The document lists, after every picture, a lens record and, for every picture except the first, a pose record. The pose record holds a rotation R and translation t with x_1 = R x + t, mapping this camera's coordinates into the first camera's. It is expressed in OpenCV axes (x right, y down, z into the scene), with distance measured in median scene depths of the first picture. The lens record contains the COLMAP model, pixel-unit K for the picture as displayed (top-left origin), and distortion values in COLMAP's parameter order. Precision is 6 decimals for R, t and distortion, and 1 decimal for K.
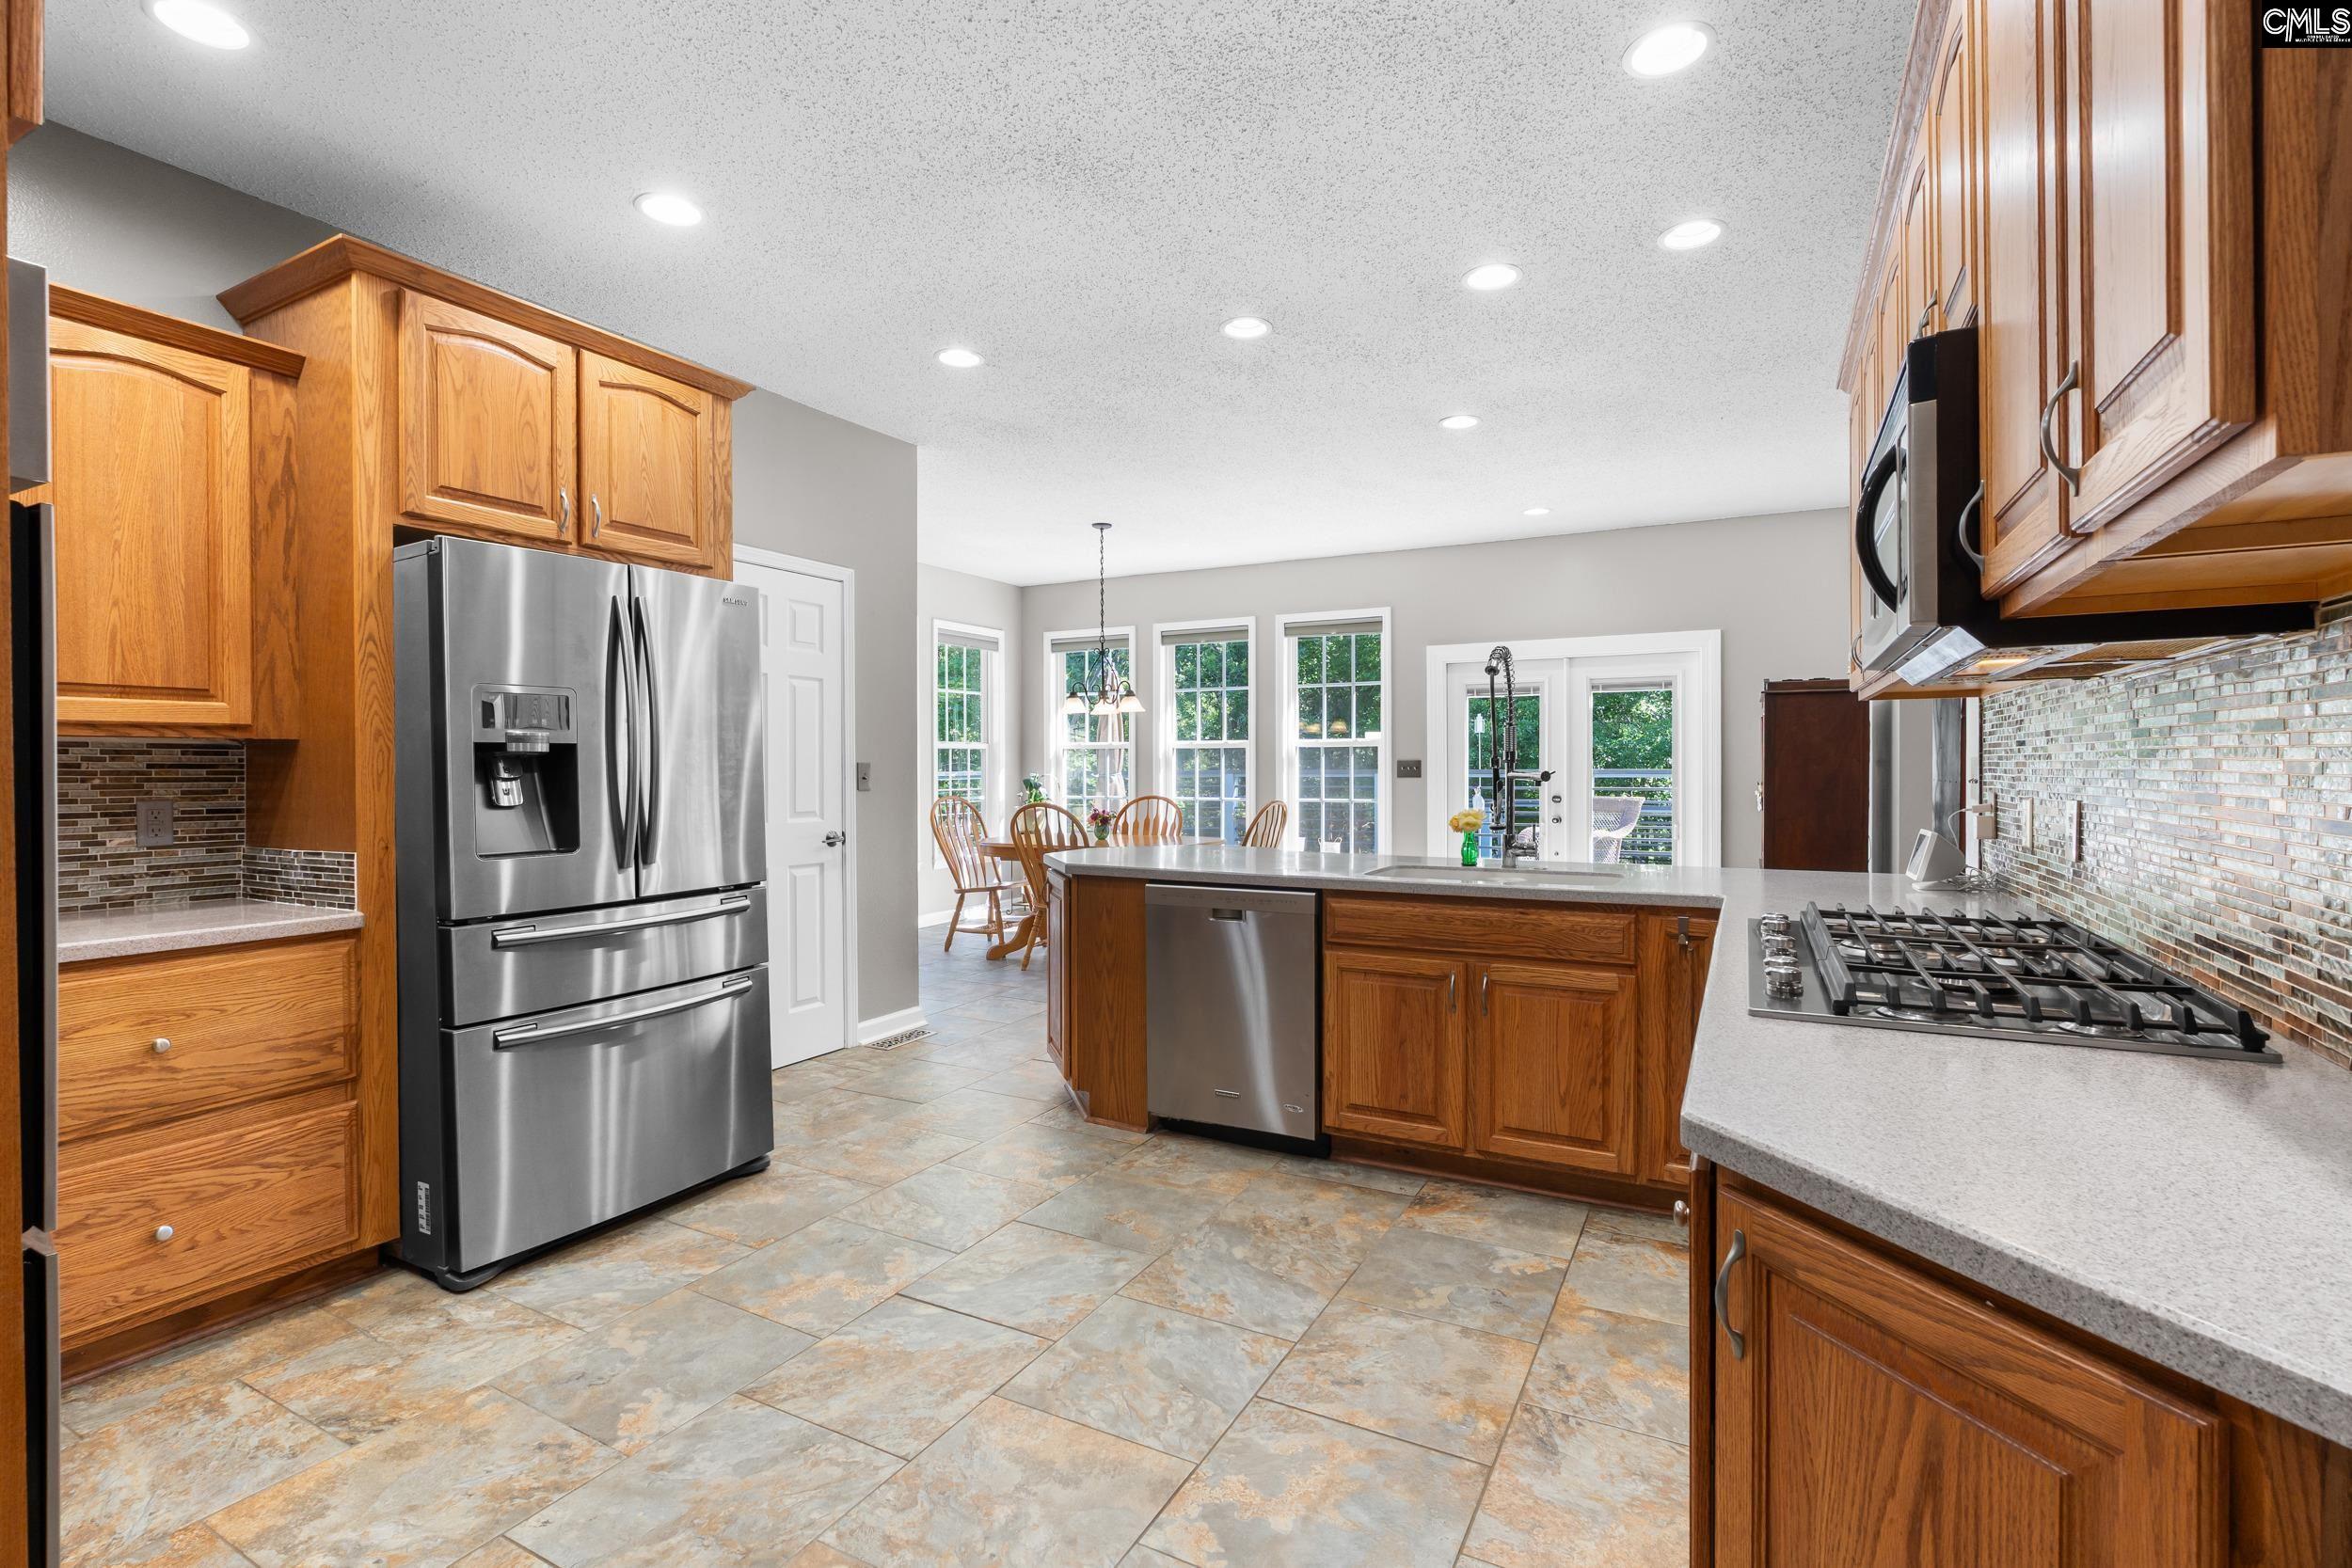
lens RADIAL K [[1076.9, 0, 1189.0], [0, 1076.9, 765.3], [0, 0, 1]] dist [-0.008269, -0.000606]
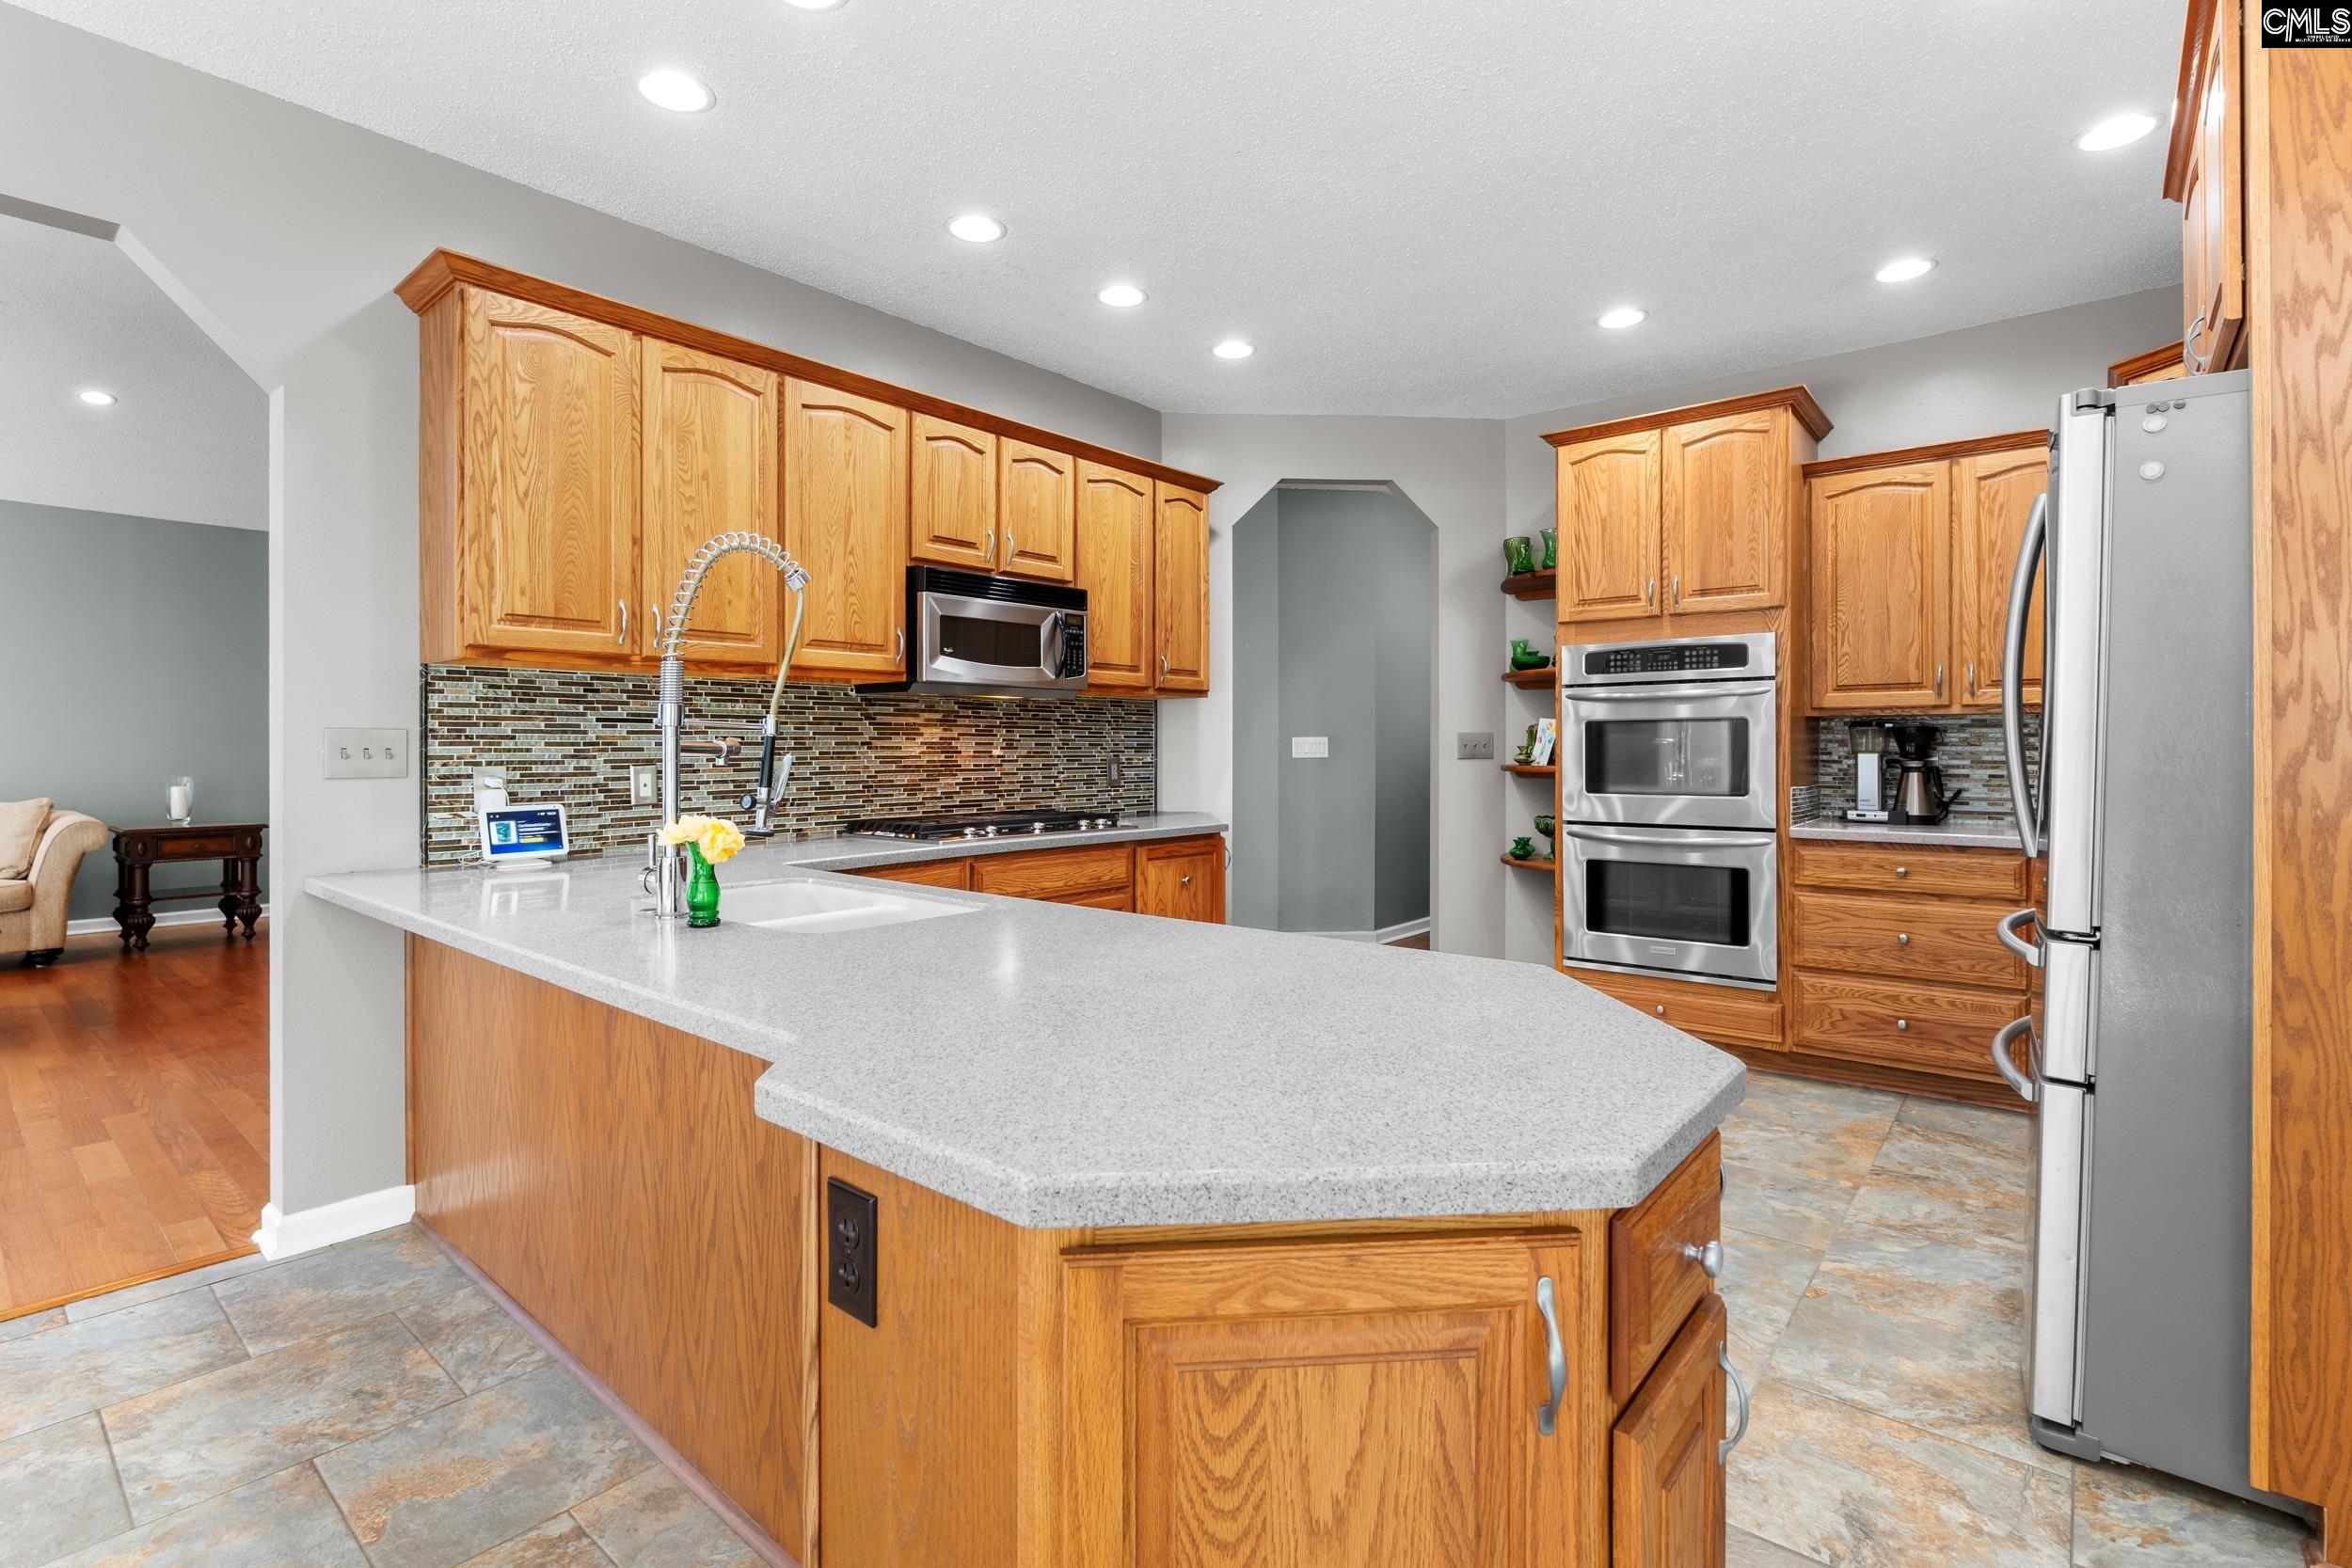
lens RADIAL K [[1076.9, 0, 1160.5], [0, 1076.9, 750.2], [0, 0, 1]] dist [-0.008269, -0.000606]
pose [[-0.973161, 0.004901, 0.230074, -0.098261], [0.005366, 0.999985, 0.001398, 0.015568], [-0.230064, 0.002595, -0.973172, 2.074534]]
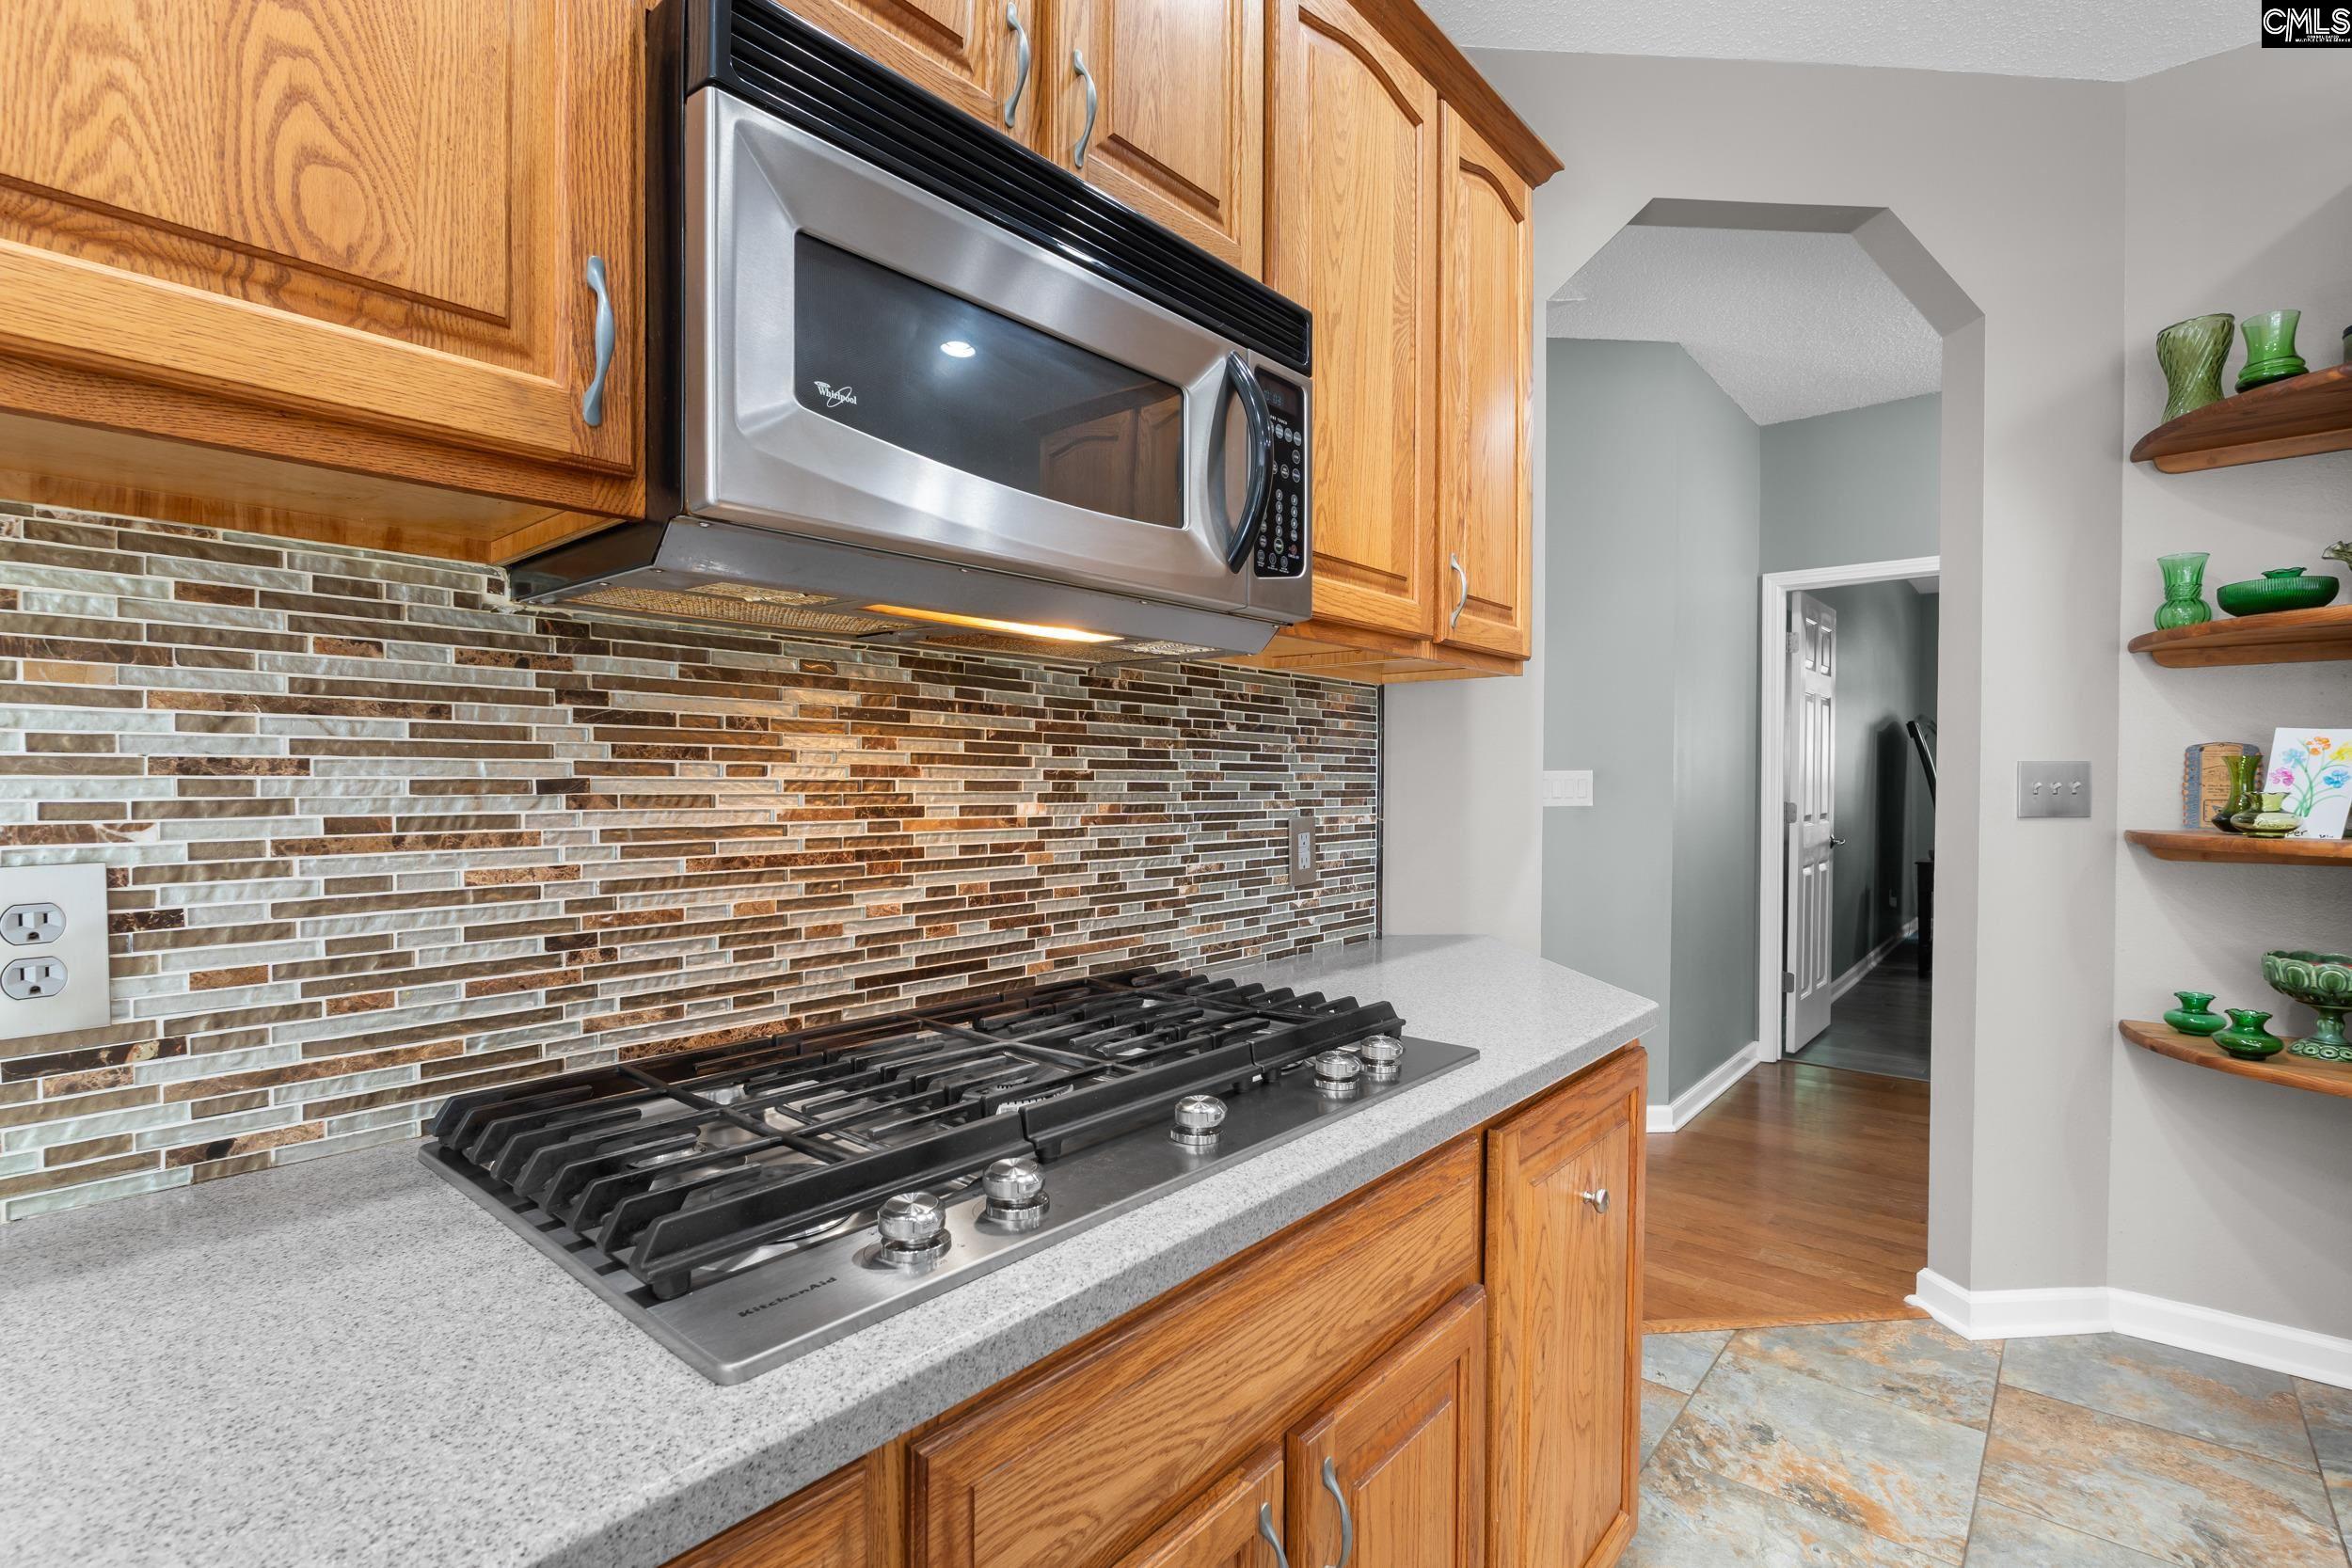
lens RADIAL K [[1076.9, 0, 1177.4], [0, 1076.9, 792.1], [0, 0, 1]] dist [-0.008269, -0.000606]
pose [[-0.973648, -0.000018, 0.228057, 0.315920], [0.001960, 0.999962, 0.008445, 0.005476], [-0.228049, 0.008669, -0.973611, 1.070347]]
